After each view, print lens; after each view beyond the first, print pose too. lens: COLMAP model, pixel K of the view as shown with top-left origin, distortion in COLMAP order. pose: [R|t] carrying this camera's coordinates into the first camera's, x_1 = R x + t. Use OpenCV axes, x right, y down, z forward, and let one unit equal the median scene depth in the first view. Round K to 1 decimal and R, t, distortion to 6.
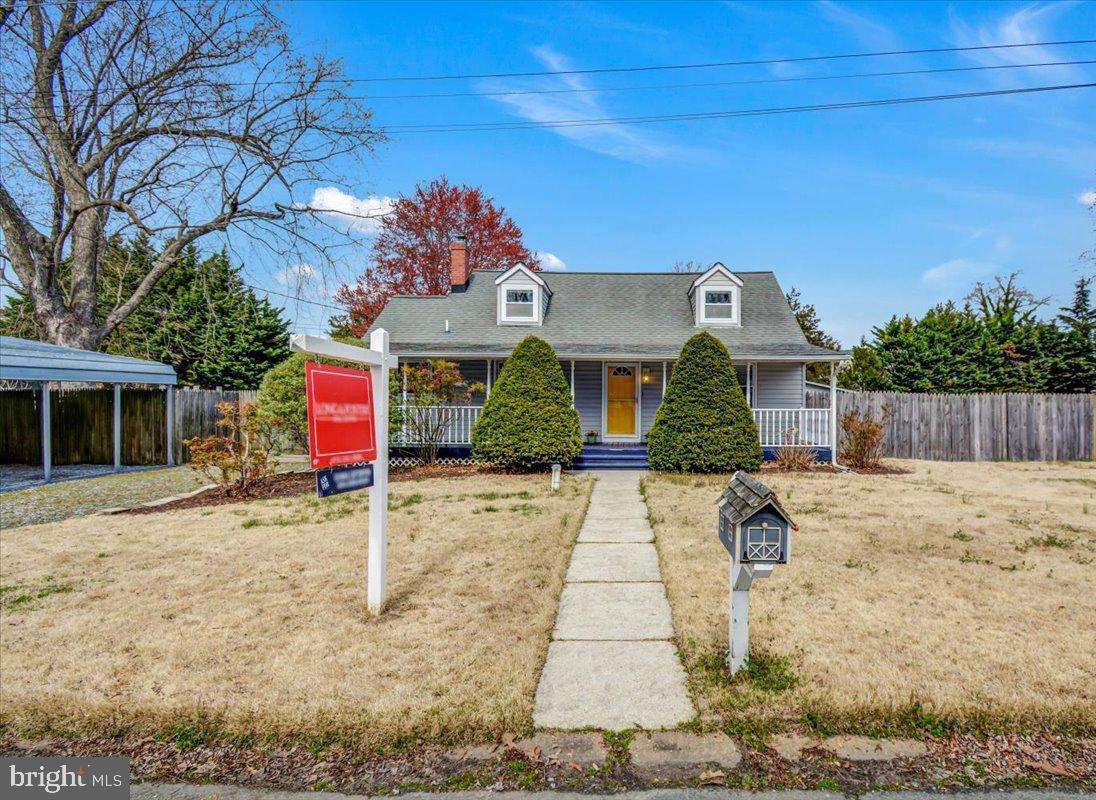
lens RADIAL K [[480.7, 0, 548.0], [0, 480.7, 400.0], [0, 0, 1]] dist [-0.000076, -0.000210]
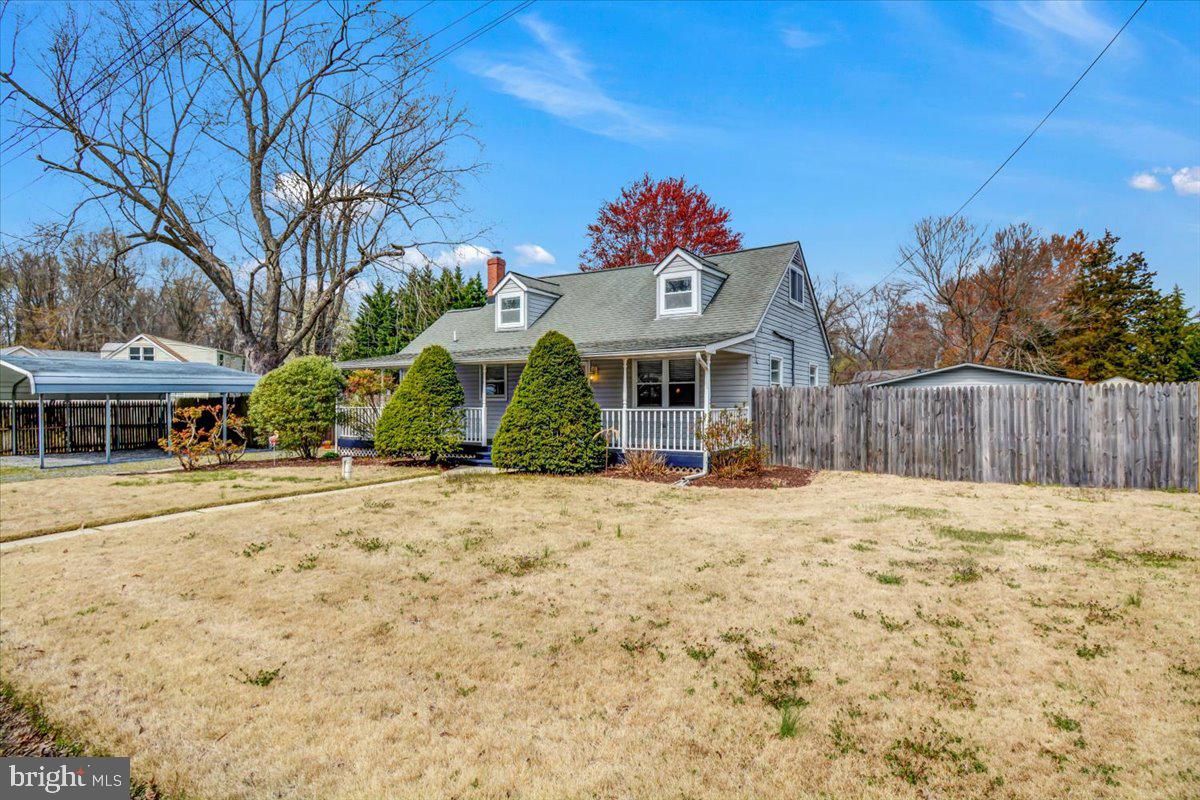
lens RADIAL K [[541.0, 0, 600.0], [0, 541.0, 400.0], [0, 0, 1]] dist [0.023379, -0.000061]
pose [[0.892520, -0.012909, -0.450822, 0.749314], [0.014835, 0.999890, 0.000739, -0.001768], [0.450763, -0.007348, 0.892613, 0.030662]]
